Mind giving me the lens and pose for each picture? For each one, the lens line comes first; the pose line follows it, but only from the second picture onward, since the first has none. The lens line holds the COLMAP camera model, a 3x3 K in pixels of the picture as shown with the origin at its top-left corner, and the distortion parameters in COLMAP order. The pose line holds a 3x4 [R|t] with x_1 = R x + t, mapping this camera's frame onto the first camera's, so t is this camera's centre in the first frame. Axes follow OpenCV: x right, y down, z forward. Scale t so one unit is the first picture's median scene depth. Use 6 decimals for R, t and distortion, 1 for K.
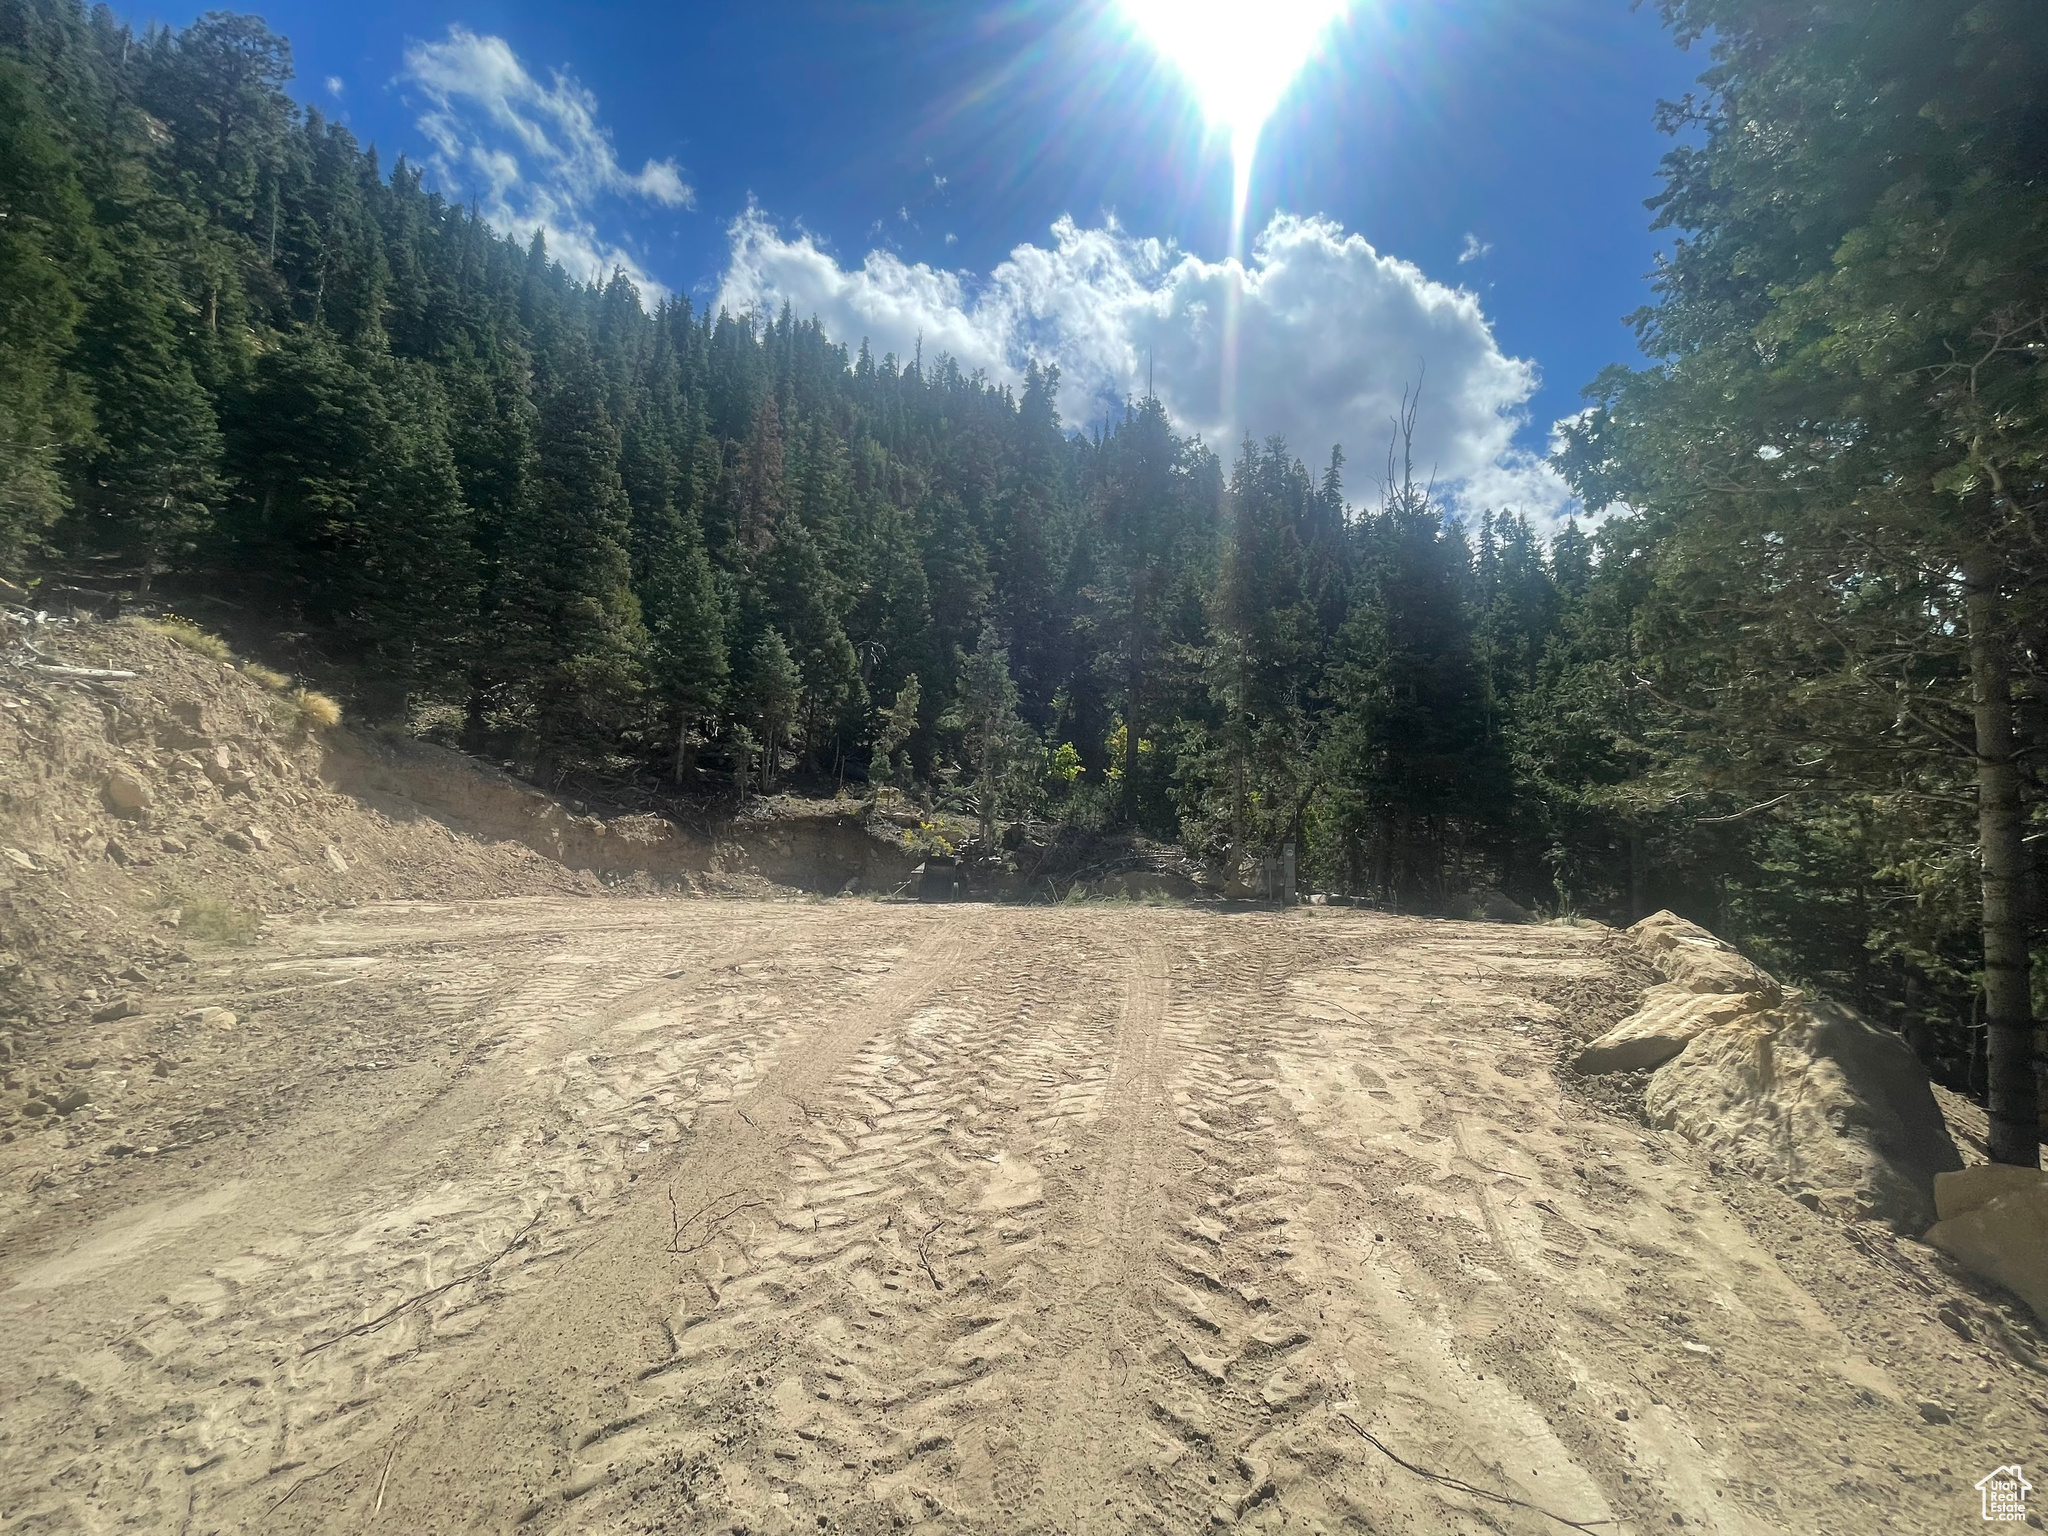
lens RADIAL K [[825.2, 0, 1023.4], [0, 825.2, 774.7], [0, 0, 1]] dist [0.000407, -0.000067]
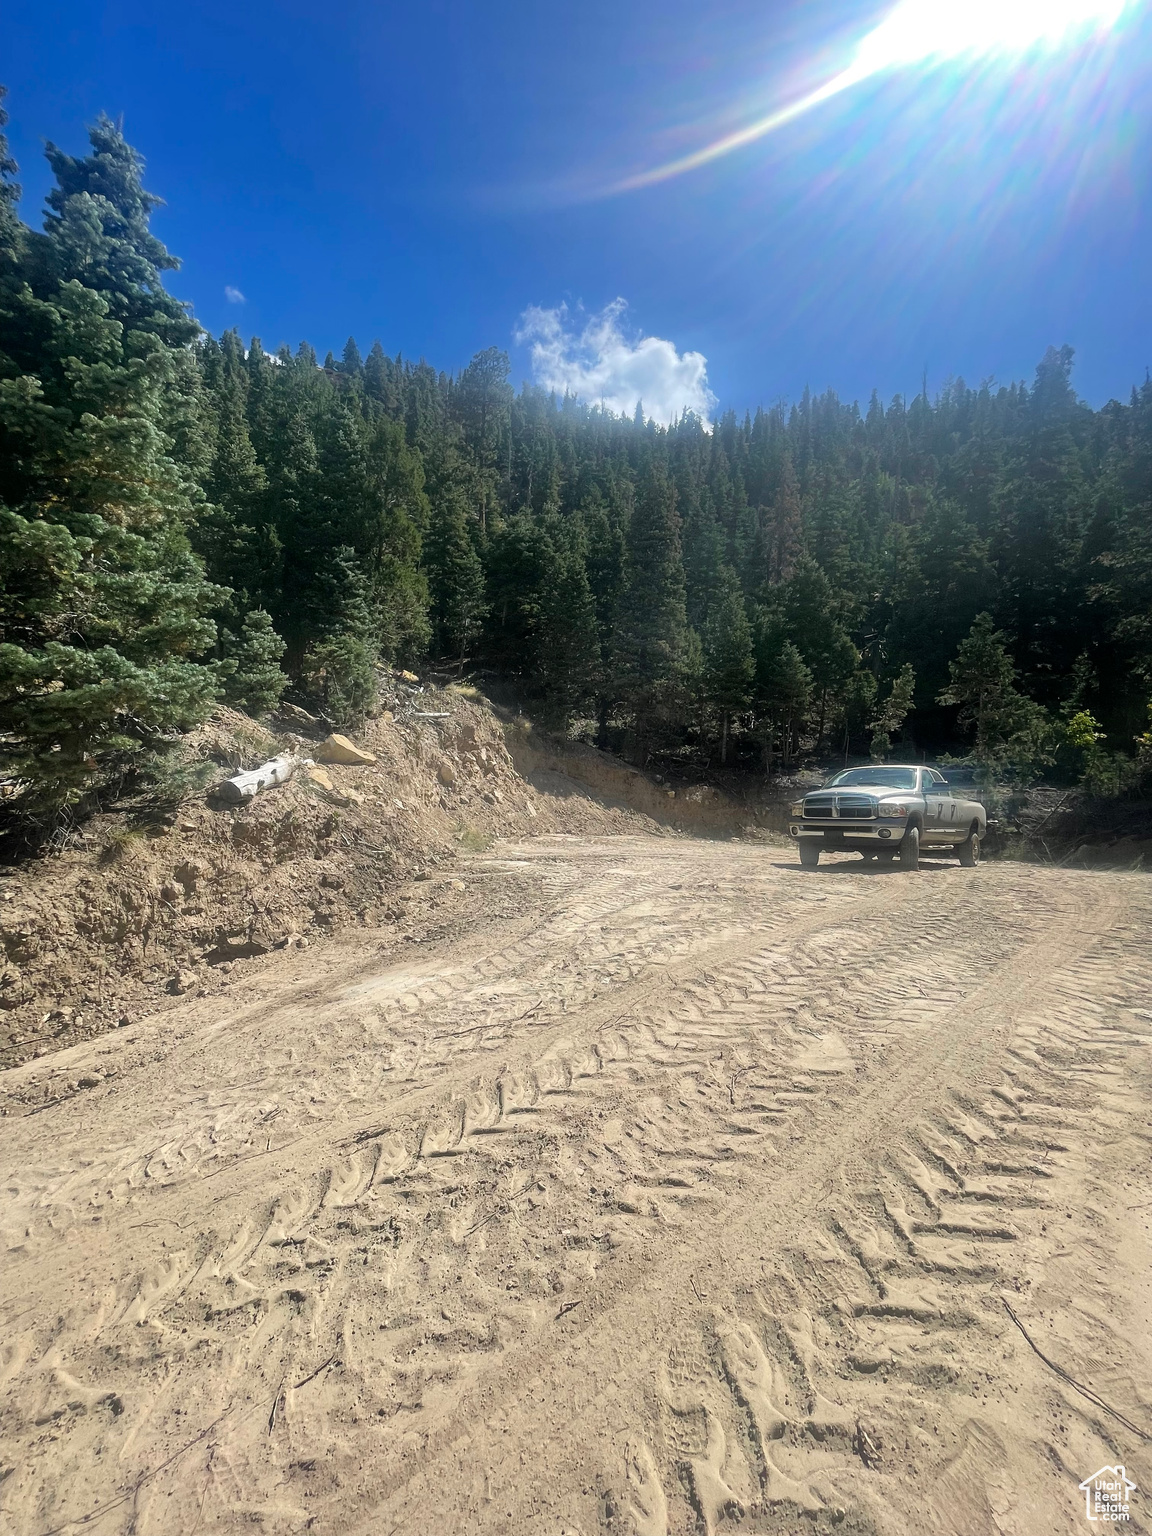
lens RADIAL K [[617.2, 0, 576.0], [0, 617.2, 768.0], [0, 0, 1]] dist [0.002637, 0.000497]
pose [[0.796152, -0.023282, -0.604648, 0.130127], [0.036878, 0.999269, 0.010081, 0.009328], [0.603971, -0.030324, 0.796429, 0.002719]]
